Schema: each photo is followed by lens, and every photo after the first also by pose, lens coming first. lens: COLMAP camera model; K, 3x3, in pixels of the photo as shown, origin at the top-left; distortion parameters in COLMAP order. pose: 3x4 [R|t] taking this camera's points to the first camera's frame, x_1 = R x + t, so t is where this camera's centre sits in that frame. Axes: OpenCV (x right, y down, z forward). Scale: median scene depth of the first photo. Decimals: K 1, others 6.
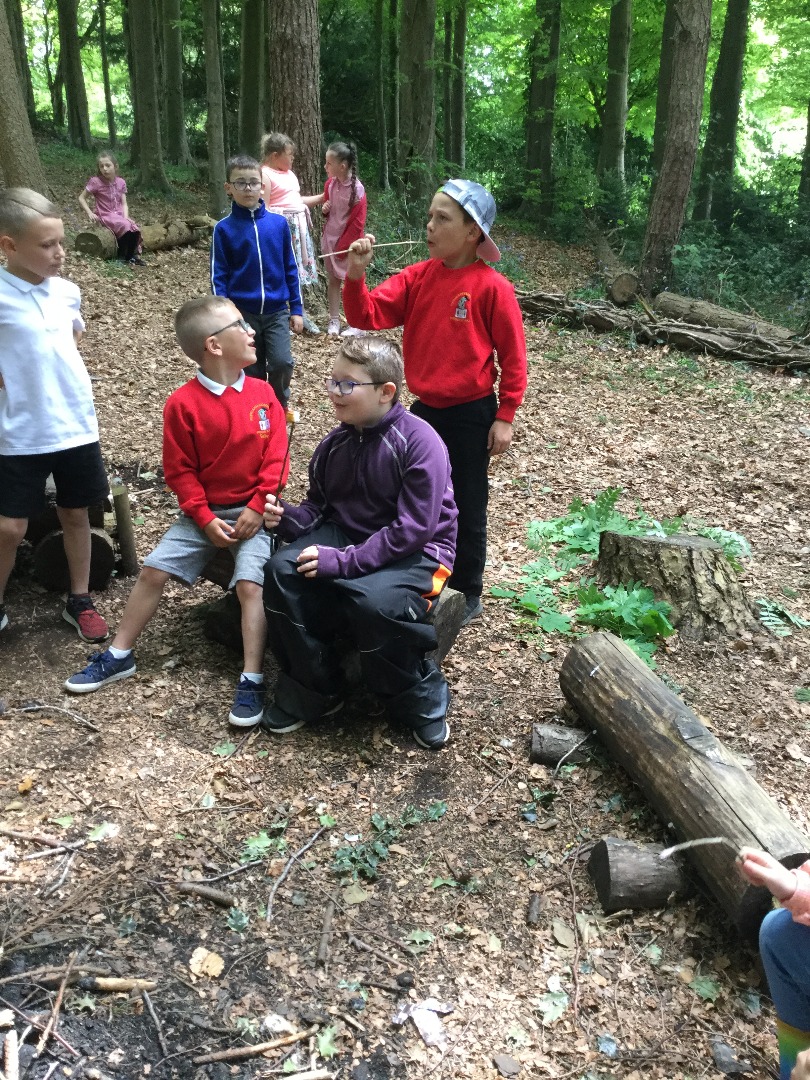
lens RADIAL K [[965.8, 0, 408.2], [0, 965.8, 541.8], [0, 0, 1]] dist [0.095141, -0.177151]
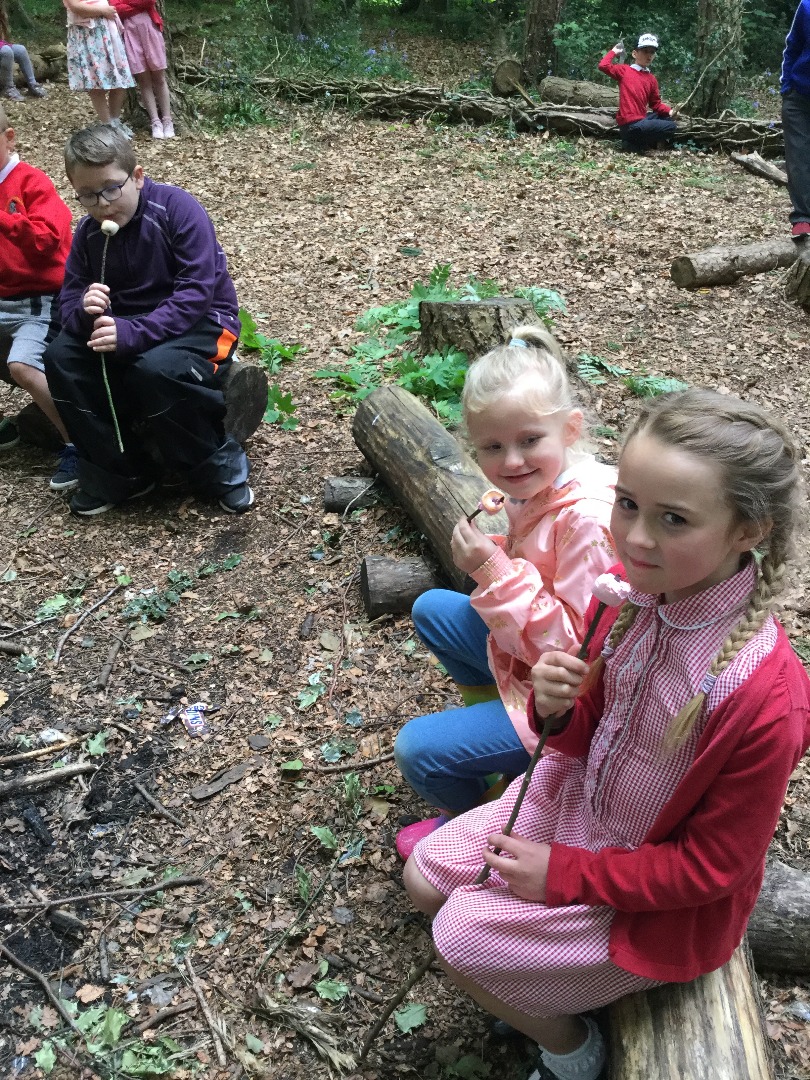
lens RADIAL K [[965.8, 0, 409.7], [0, 965.8, 540.1], [0, 0, 1]] dist [0.095141, -0.177151]
pose [[0.992653, -0.118588, 0.024020, 0.197554], [0.113455, 0.981249, 0.155817, 0.106540], [-0.042047, -0.151947, 0.987494, -0.061836]]
